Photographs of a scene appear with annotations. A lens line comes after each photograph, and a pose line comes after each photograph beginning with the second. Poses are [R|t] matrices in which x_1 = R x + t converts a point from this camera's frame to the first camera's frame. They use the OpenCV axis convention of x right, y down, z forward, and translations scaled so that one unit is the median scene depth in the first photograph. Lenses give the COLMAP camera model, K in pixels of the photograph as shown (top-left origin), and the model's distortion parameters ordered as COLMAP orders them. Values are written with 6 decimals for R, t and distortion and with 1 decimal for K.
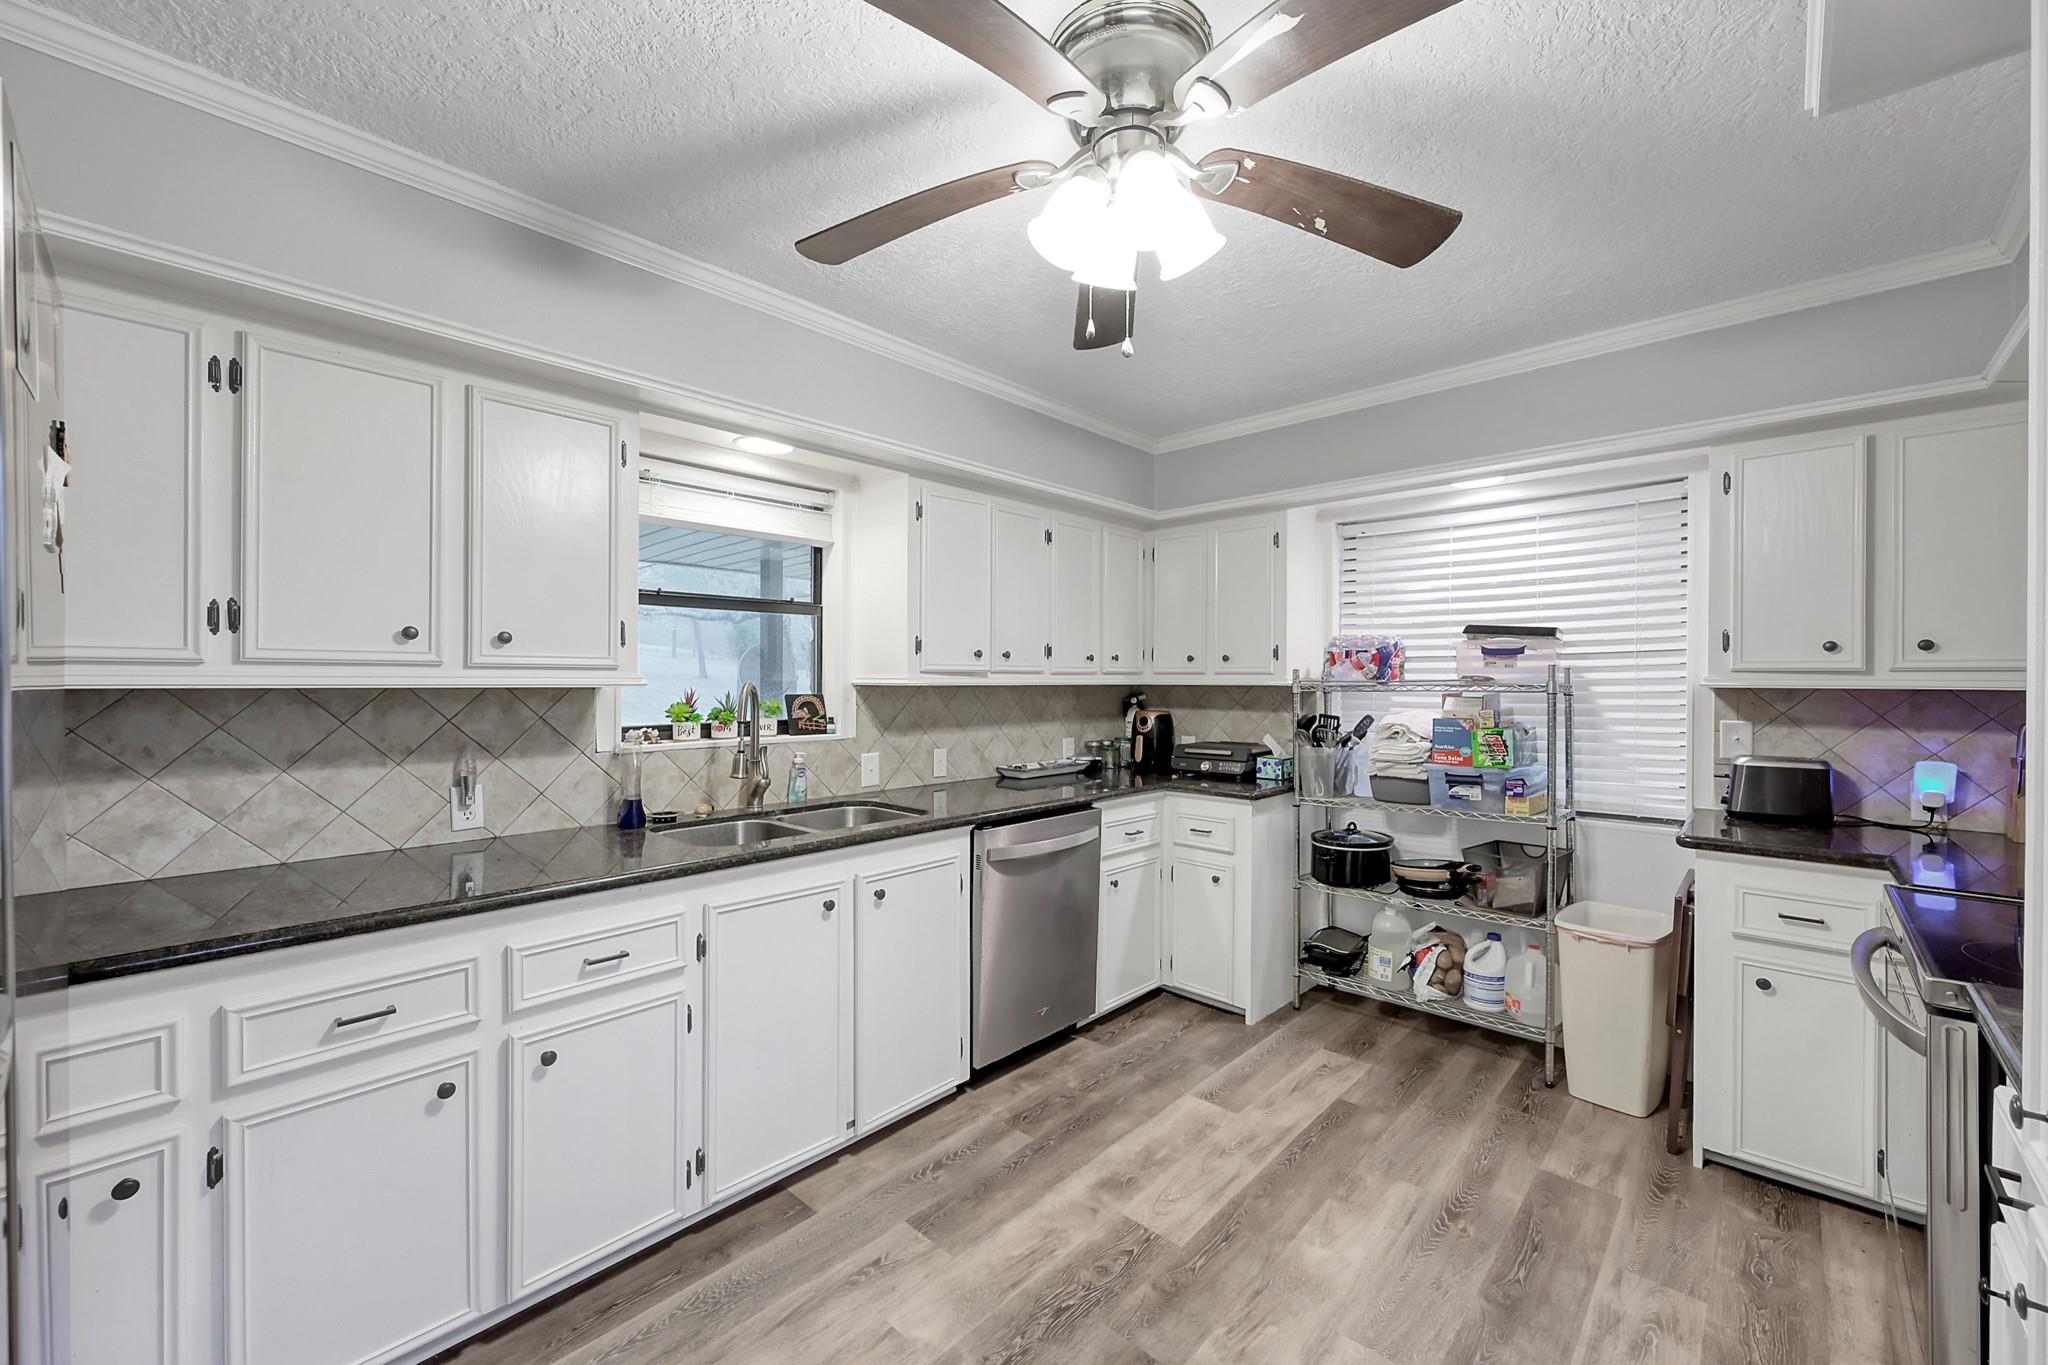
lens RADIAL K [[807.6, 0, 1024.0], [0, 807.6, 682.5], [0, 0, 1]] dist [0.000041, 0.000041]
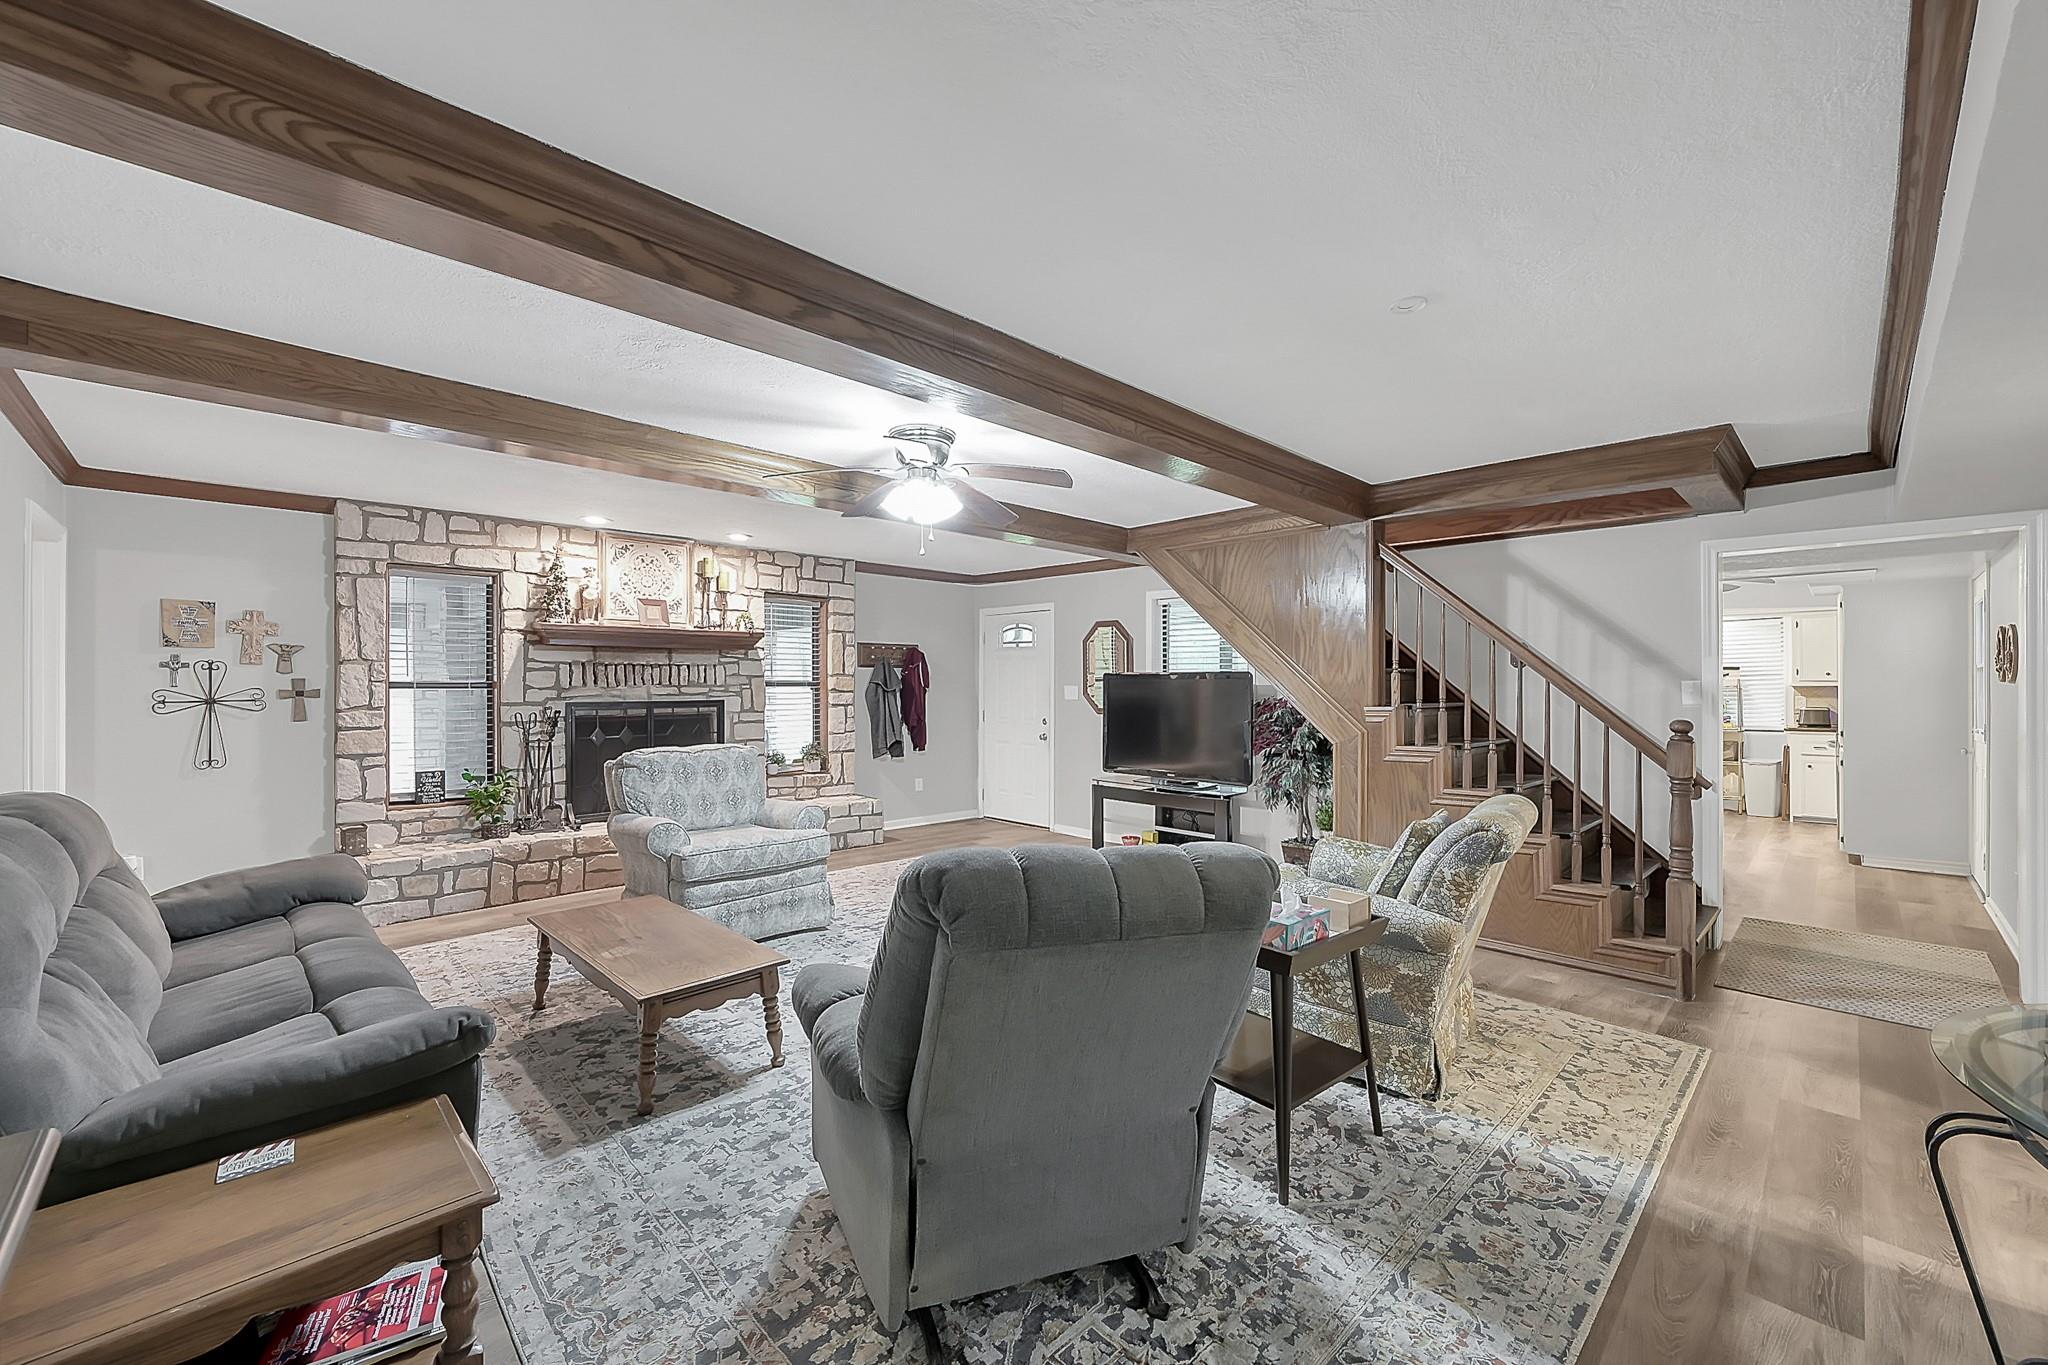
lens RADIAL K [[881.6, 0, 1027.0], [0, 881.6, 671.3], [0, 0, 1]] dist [0.001324, 0.000148]
pose [[0.999992, -0.003884, -0.000371, -2.361770], [0.003879, 0.999908, -0.012992, -0.020034], [0.000422, 0.012991, 0.999916, -2.703763]]
